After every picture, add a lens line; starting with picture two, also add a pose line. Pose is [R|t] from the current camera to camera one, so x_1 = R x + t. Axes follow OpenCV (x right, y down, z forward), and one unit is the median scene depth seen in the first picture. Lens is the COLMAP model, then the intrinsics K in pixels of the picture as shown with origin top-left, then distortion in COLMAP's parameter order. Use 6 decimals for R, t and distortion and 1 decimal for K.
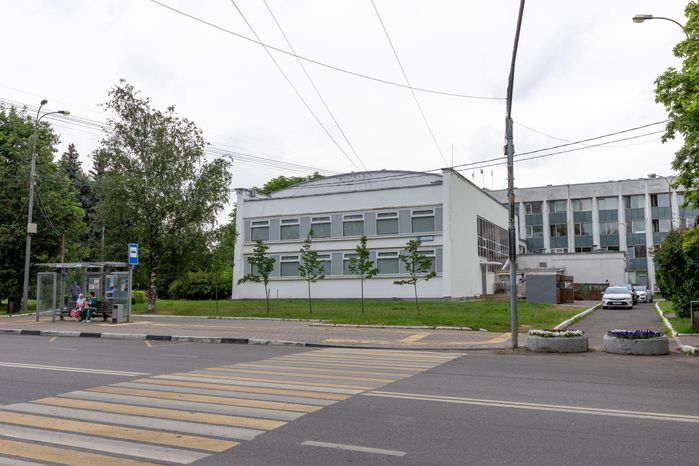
lens RADIAL K [[612.9, 0, 349.5], [0, 612.9, 233.0], [0, 0, 1]] dist [-0.010171, 0.001330]
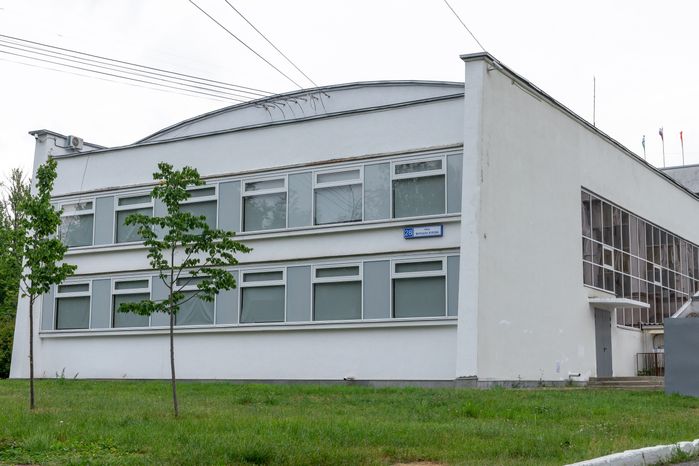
lens RADIAL K [[1045.6, 0, 349.5], [0, 1045.6, 233.0], [0, 0, 1]] dist [0.013737, 0.001816]
pose [[0.992593, -0.001951, -0.121469, 0.149803], [-0.003683, 0.998928, -0.046145, 0.039238], [0.121429, 0.046251, 0.991522, 0.296081]]
